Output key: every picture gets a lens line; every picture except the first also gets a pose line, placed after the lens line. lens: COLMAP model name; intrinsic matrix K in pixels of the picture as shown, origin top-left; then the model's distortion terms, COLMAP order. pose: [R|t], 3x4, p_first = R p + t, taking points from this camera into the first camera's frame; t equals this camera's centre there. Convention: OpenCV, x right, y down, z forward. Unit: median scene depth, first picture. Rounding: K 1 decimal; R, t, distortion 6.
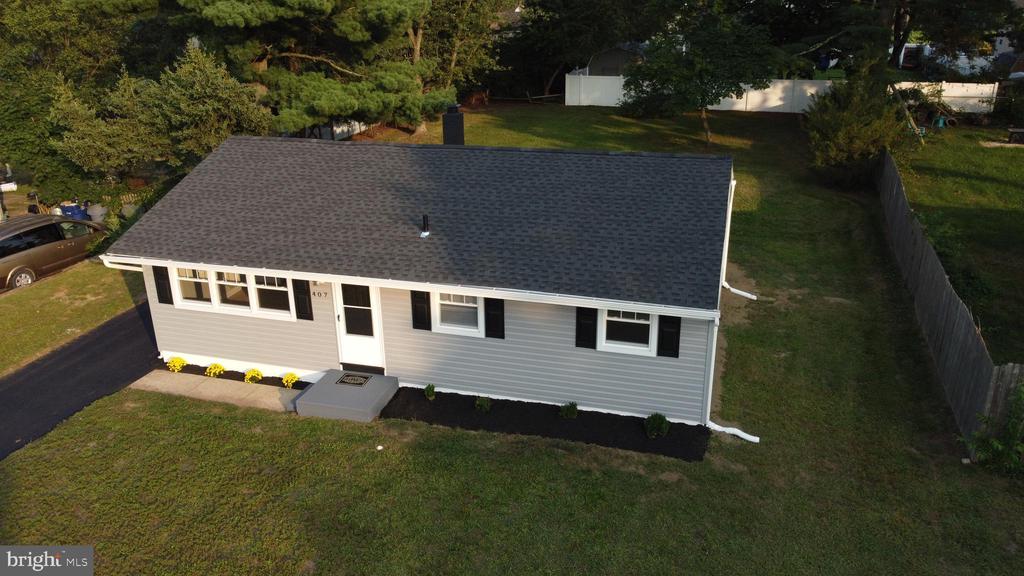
lens RADIAL K [[781.2, 0, 512.8], [0, 781.2, 289.0], [0, 0, 1]] dist [-0.004984, 0.002500]
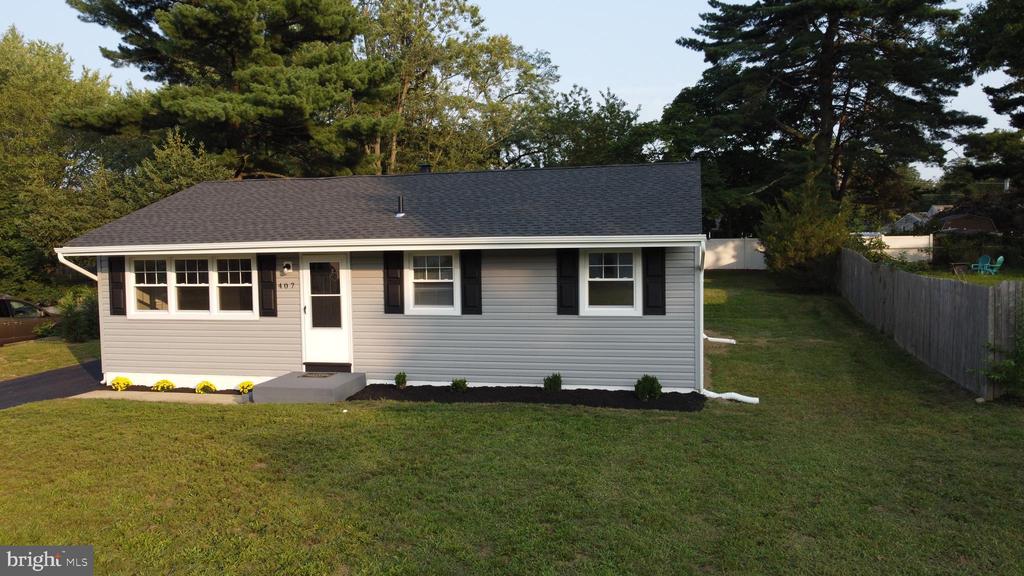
lens RADIAL K [[781.2, 0, 512.8], [0, 781.2, 289.4], [0, 0, 1]] dist [-0.004984, 0.002500]
pose [[0.998632, -0.004392, 0.052110, -0.021095], [0.020058, 0.952429, -0.304101, 0.306656], [-0.048295, 0.304730, 0.951214, 0.082622]]
